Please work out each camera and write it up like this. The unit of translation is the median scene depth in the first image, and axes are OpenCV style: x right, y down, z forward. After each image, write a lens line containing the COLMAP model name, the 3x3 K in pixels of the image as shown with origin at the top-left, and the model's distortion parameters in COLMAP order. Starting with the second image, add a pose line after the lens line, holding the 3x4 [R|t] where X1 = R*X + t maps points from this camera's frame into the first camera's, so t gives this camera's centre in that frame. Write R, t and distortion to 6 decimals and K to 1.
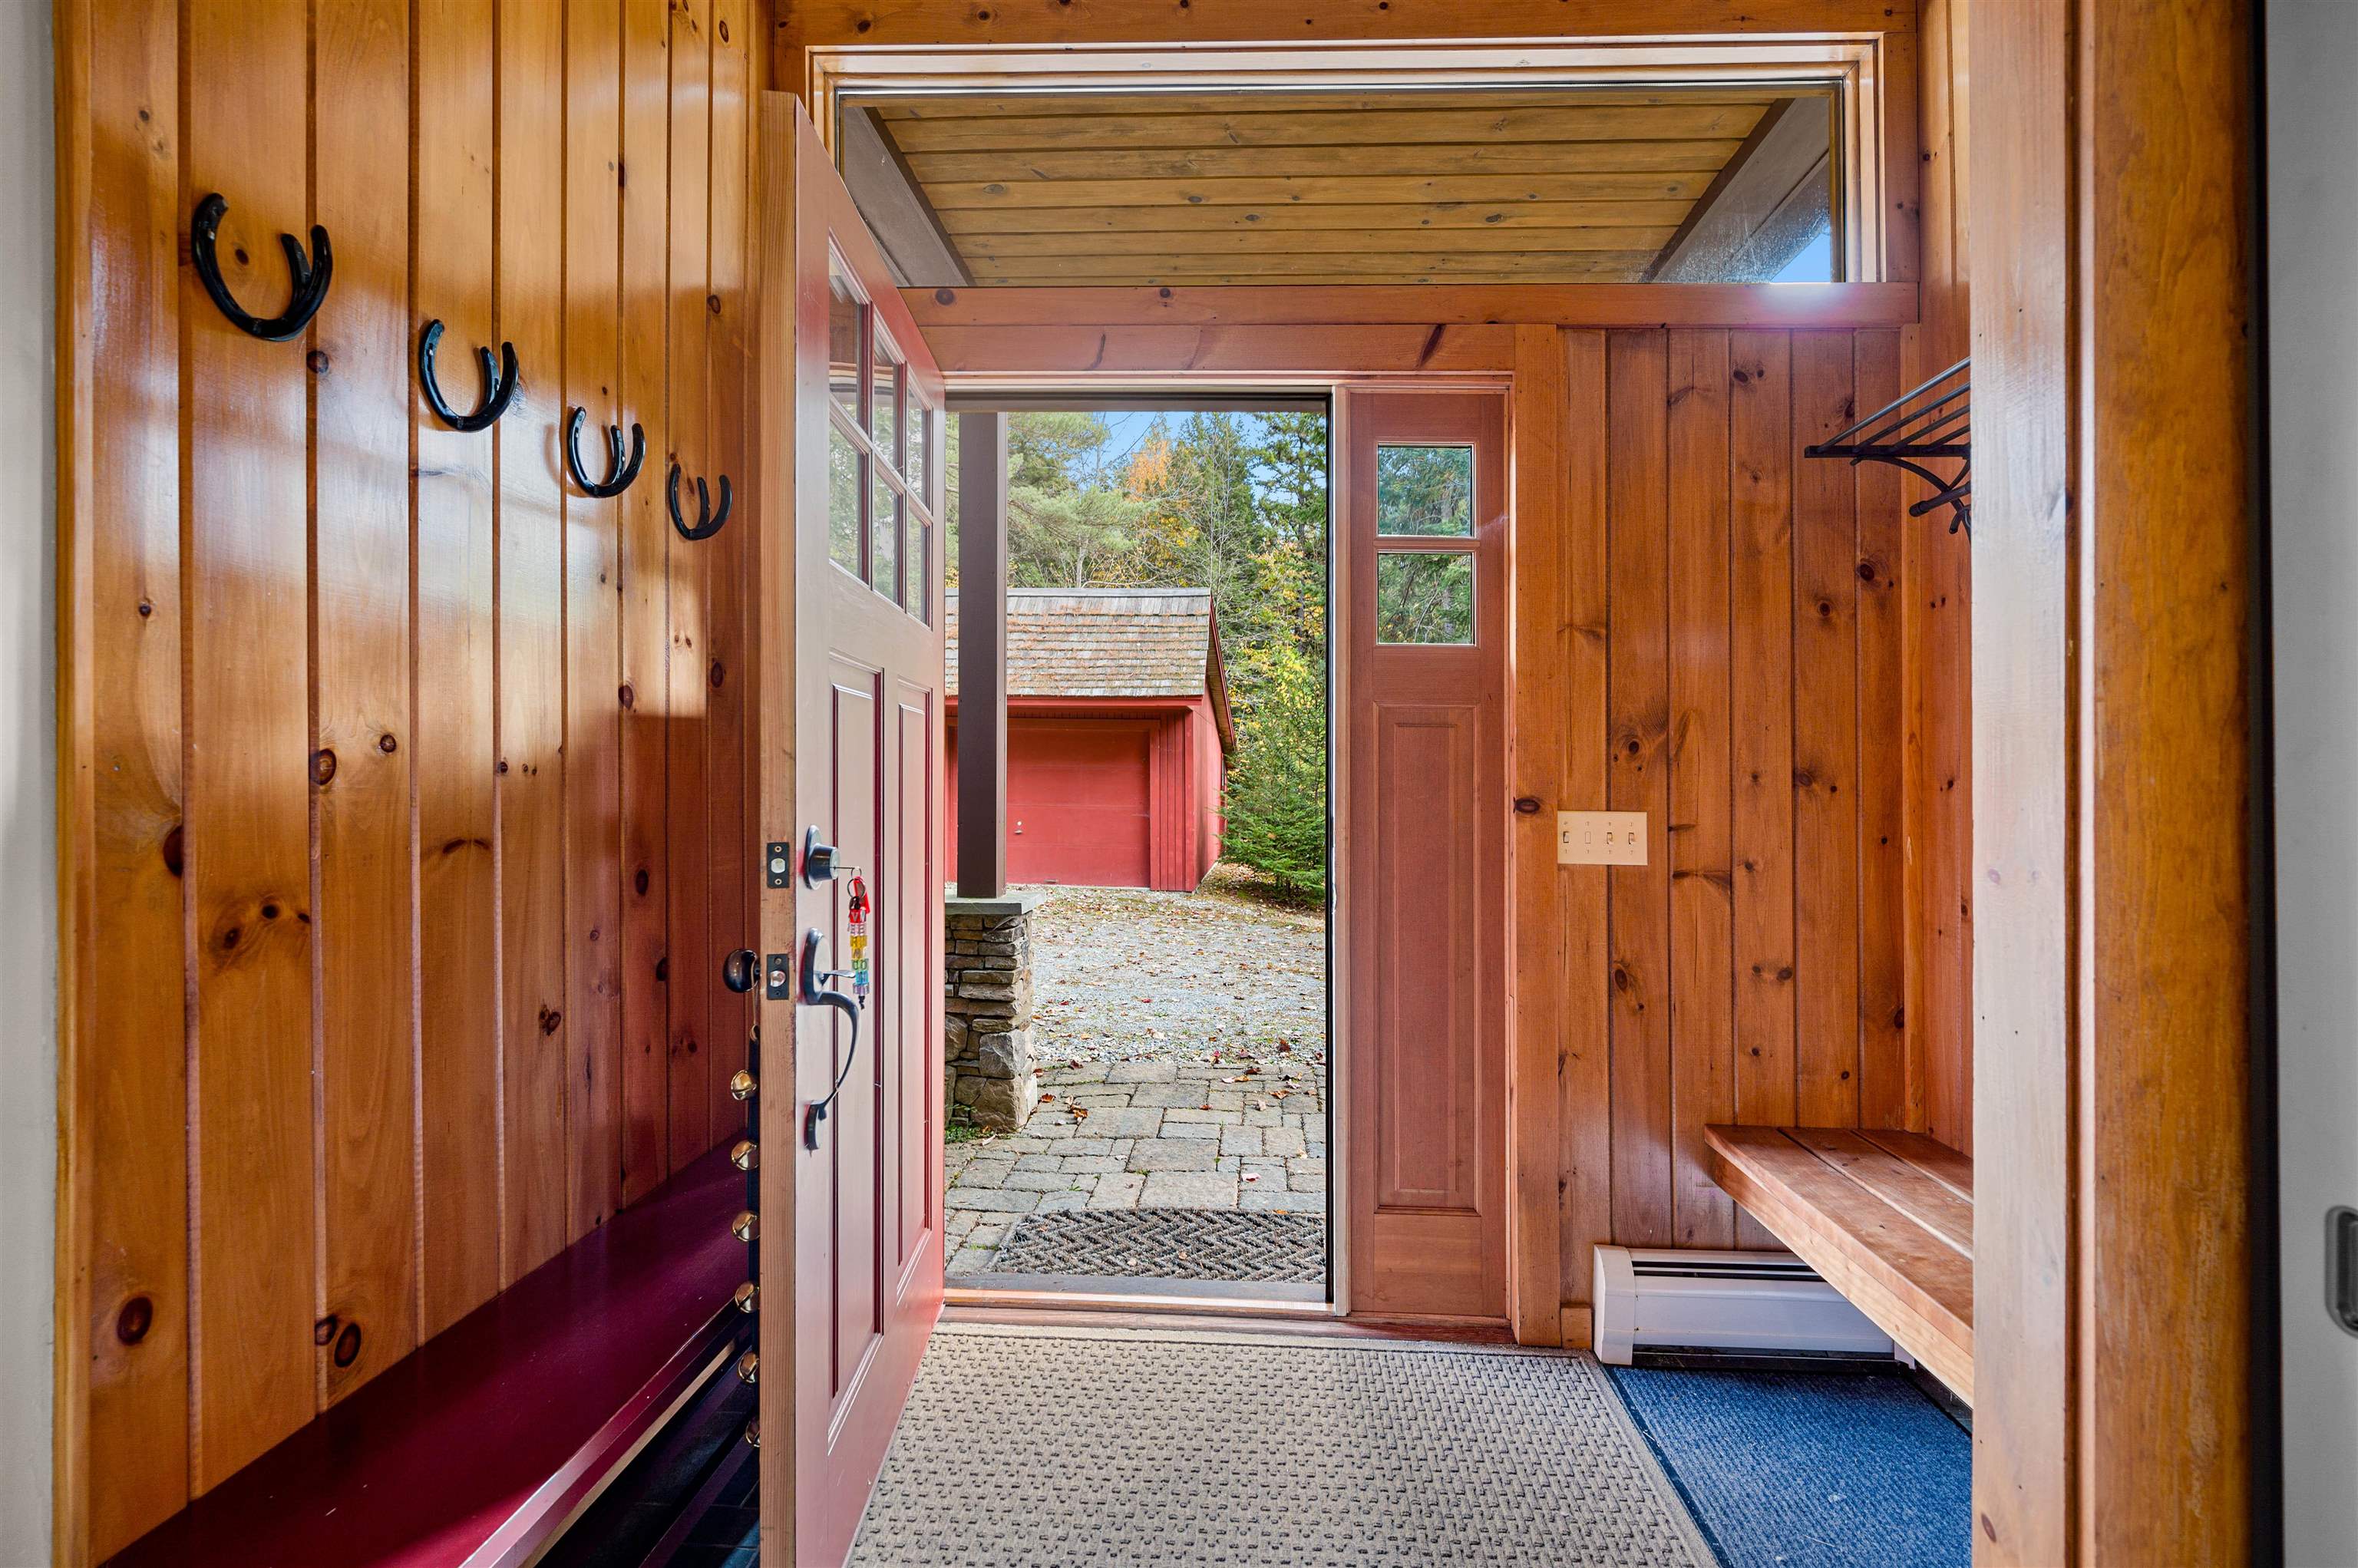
lens RADIAL K [[932.7, 0, 1183.2], [0, 932.7, 775.8], [0, 0, 1]] dist [-0.001015, -0.000092]
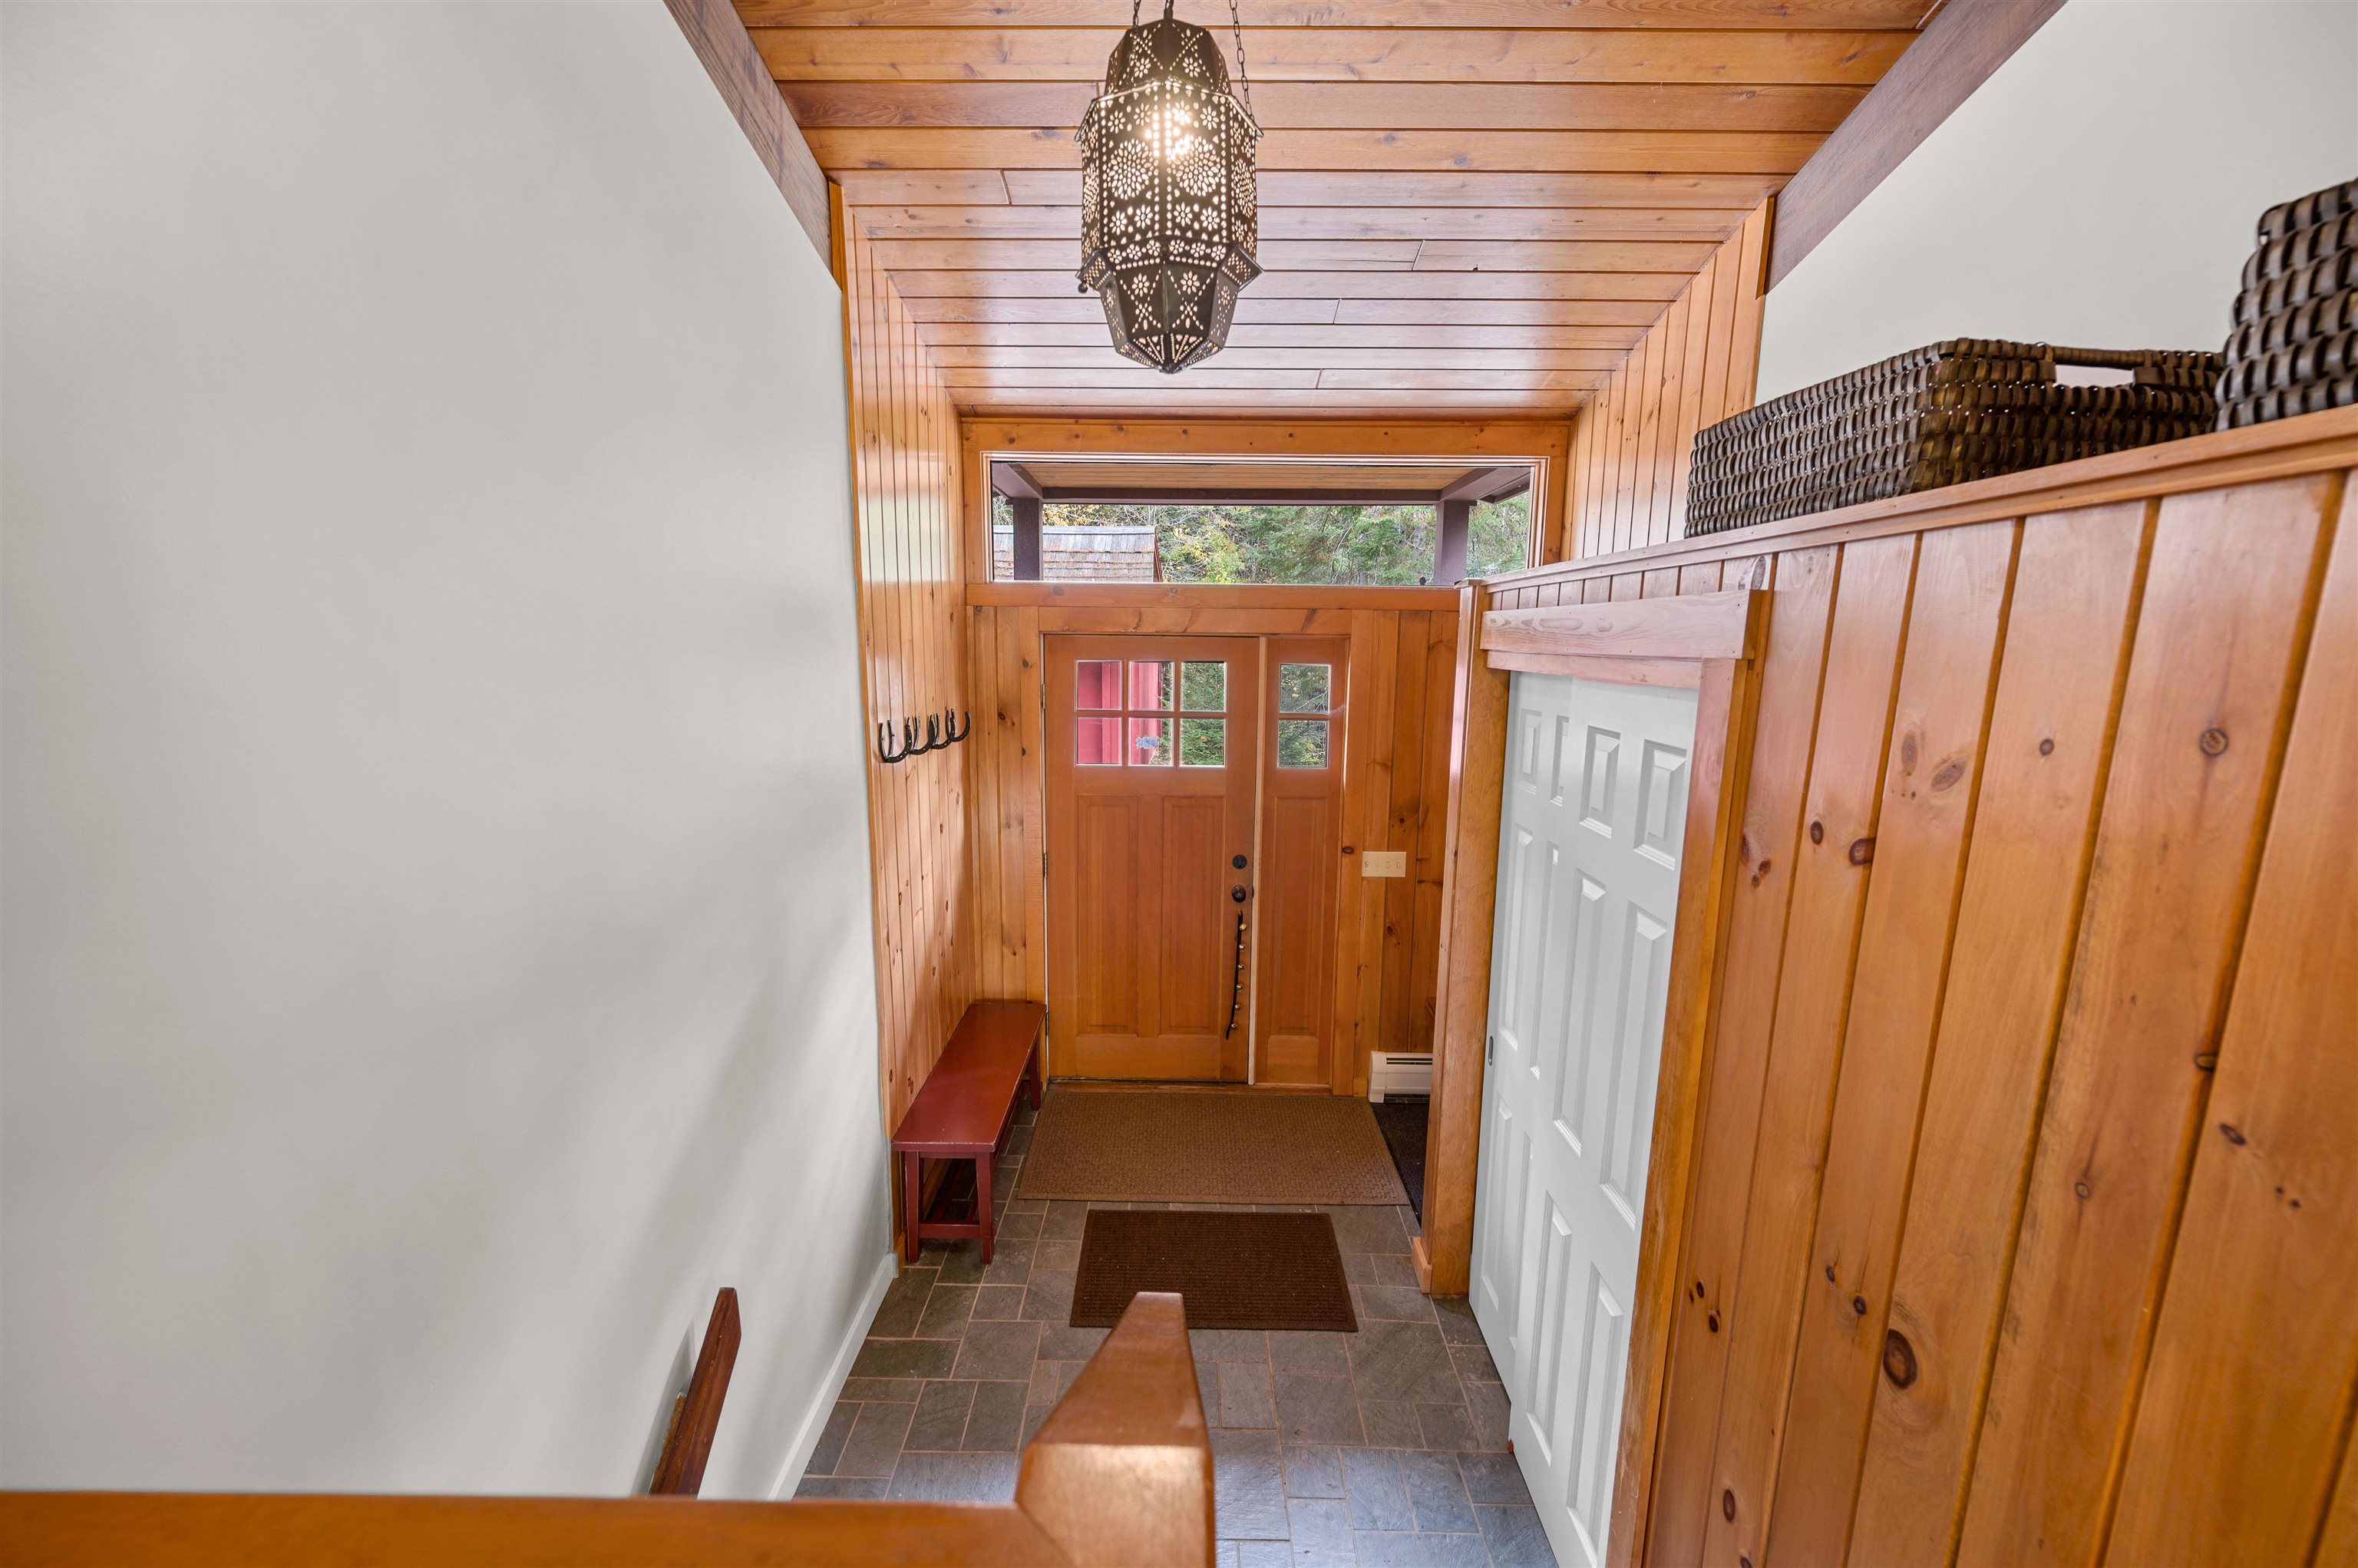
lens RADIAL K [[932.7, 0, 1174.5], [0, 932.7, 788.3], [0, 0, 1]] dist [-0.001015, -0.000092]
pose [[0.997320, -0.001273, 0.073157, -0.155827], [-0.011788, 0.983994, 0.177811, -0.454070], [-0.072212, -0.178197, 0.981342, -0.937776]]
